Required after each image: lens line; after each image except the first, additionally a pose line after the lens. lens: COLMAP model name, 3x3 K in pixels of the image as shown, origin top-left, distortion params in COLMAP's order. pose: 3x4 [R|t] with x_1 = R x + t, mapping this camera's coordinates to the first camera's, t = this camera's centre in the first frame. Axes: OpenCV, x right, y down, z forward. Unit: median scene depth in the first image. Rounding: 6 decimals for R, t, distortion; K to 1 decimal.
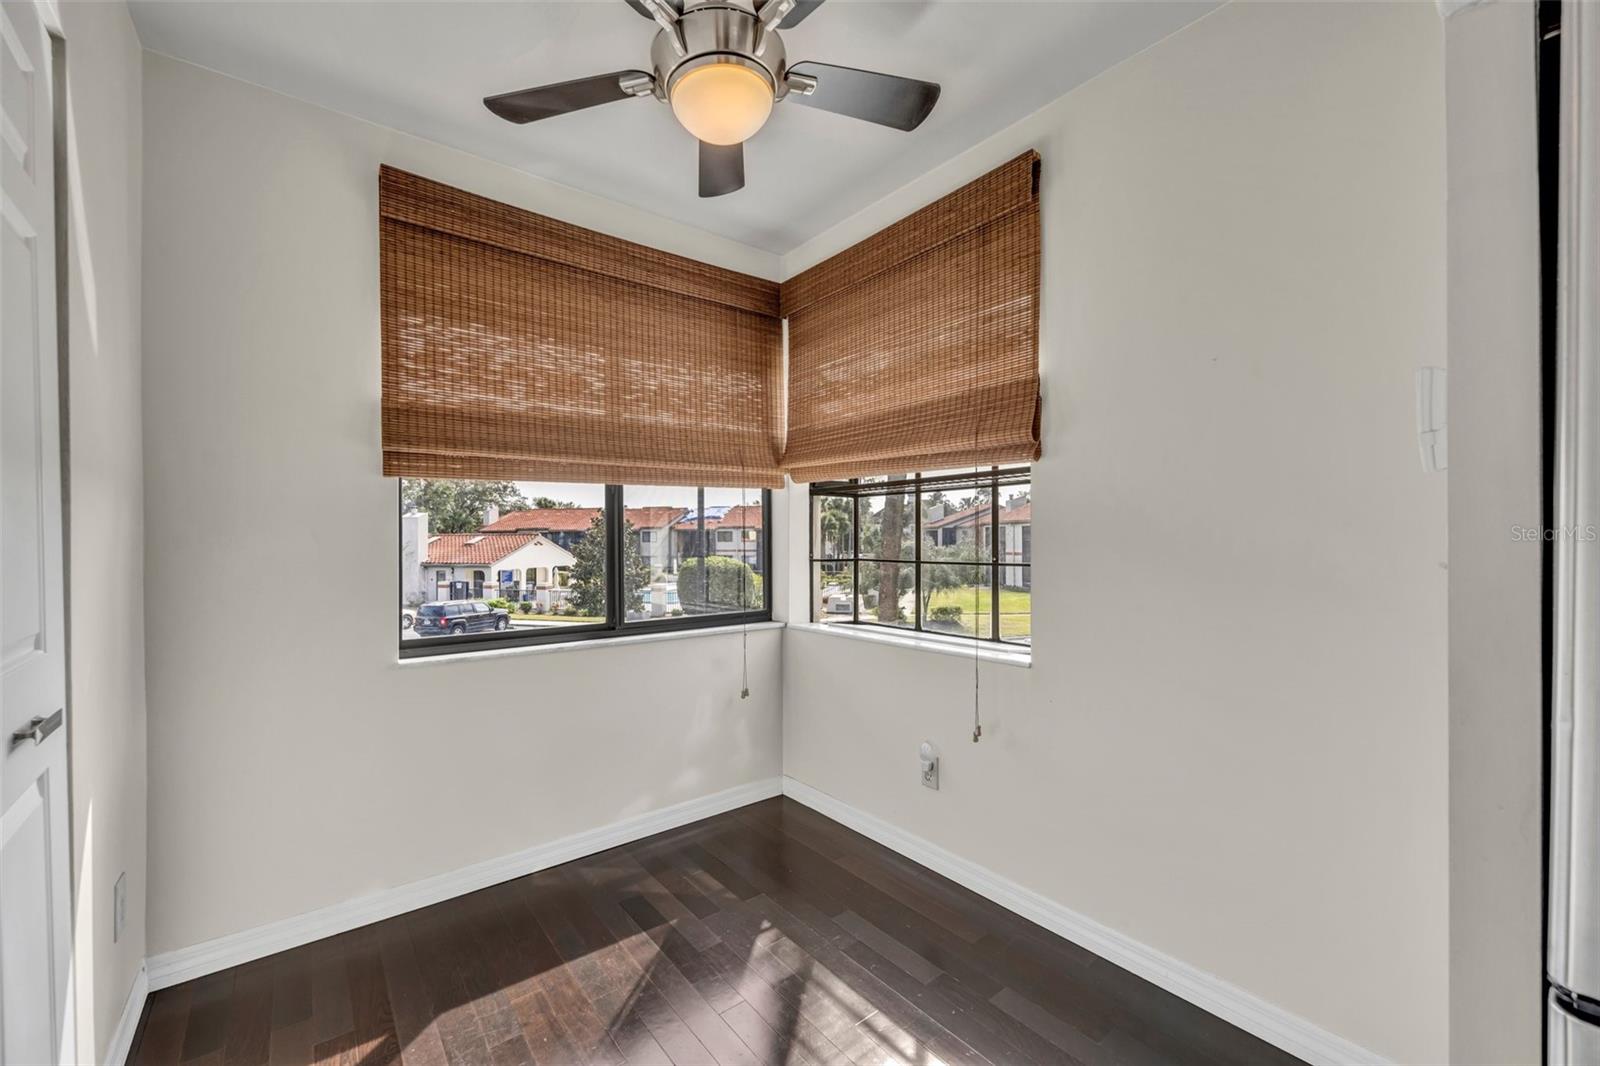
lens RADIAL K [[638.8, 0, 799.0], [0, 638.8, 539.1], [0, 0, 1]] dist [-0.000610, 0.000214]
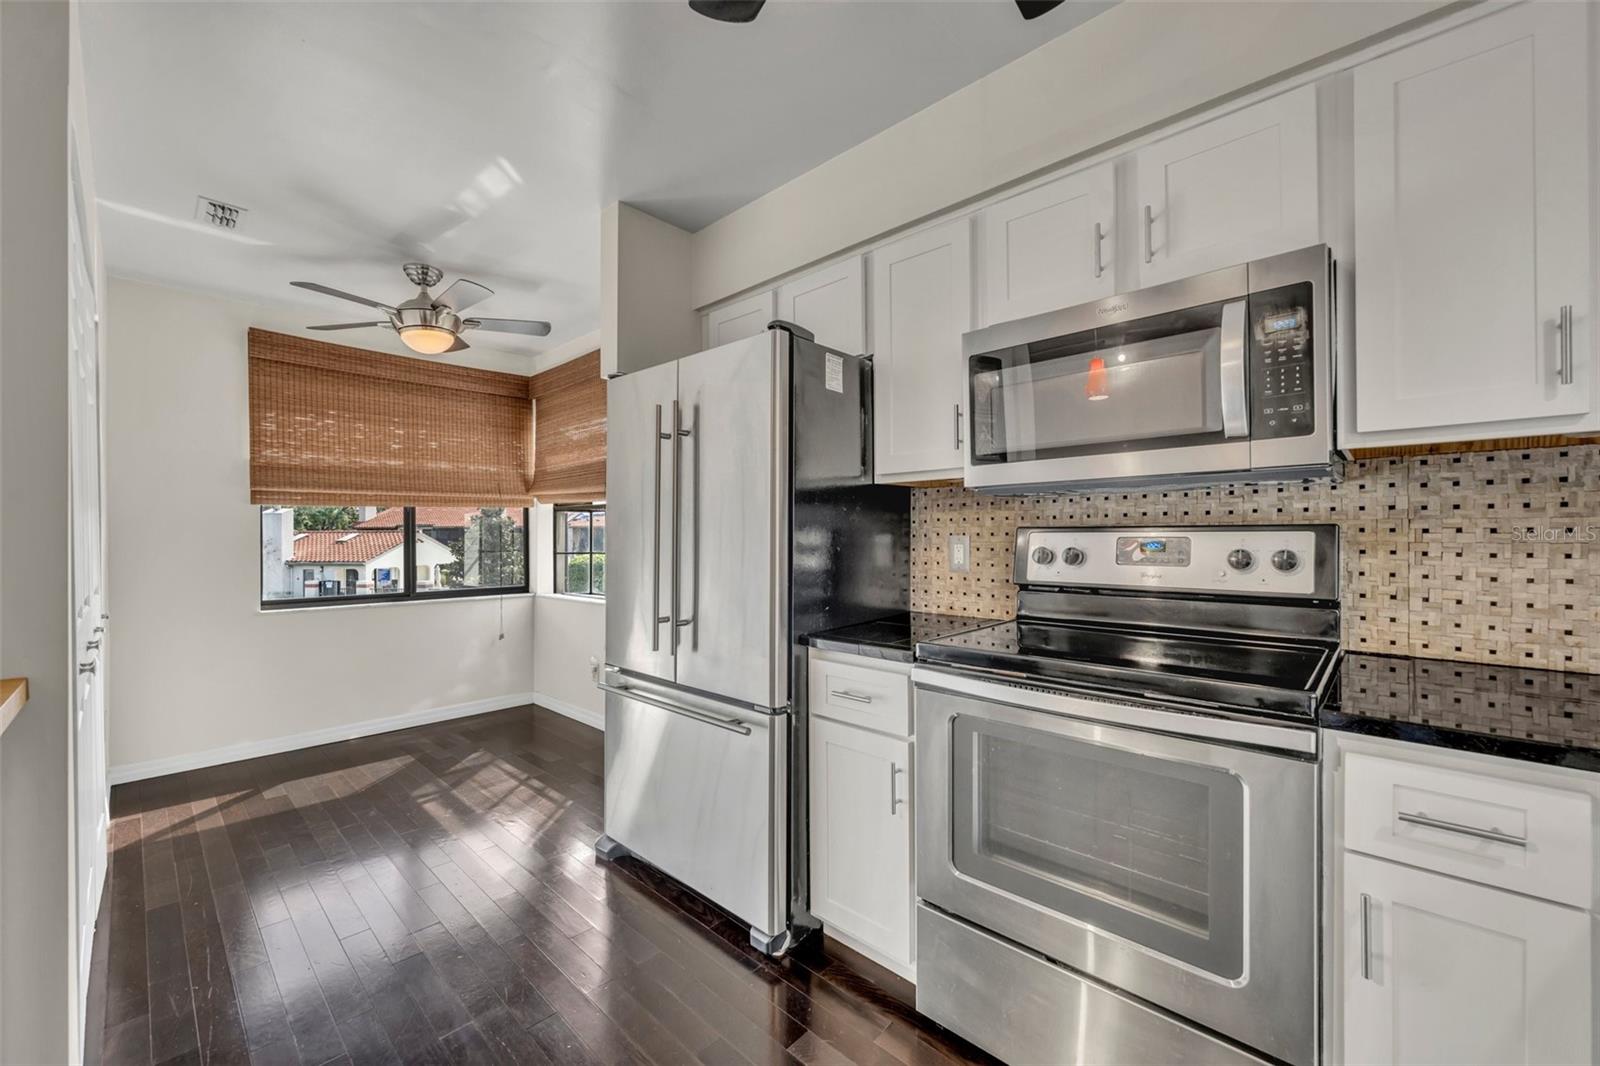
lens RADIAL K [[638.8, 0, 799.4], [0, 638.8, 537.4], [0, 0, 1]] dist [-0.000610, 0.000214]
pose [[0.989881, 0.000823, 0.141899, 0.404842], [-0.001085, 0.999998, 0.001768, -0.009352], [-0.141897, -0.001904, 0.989880, -0.649933]]
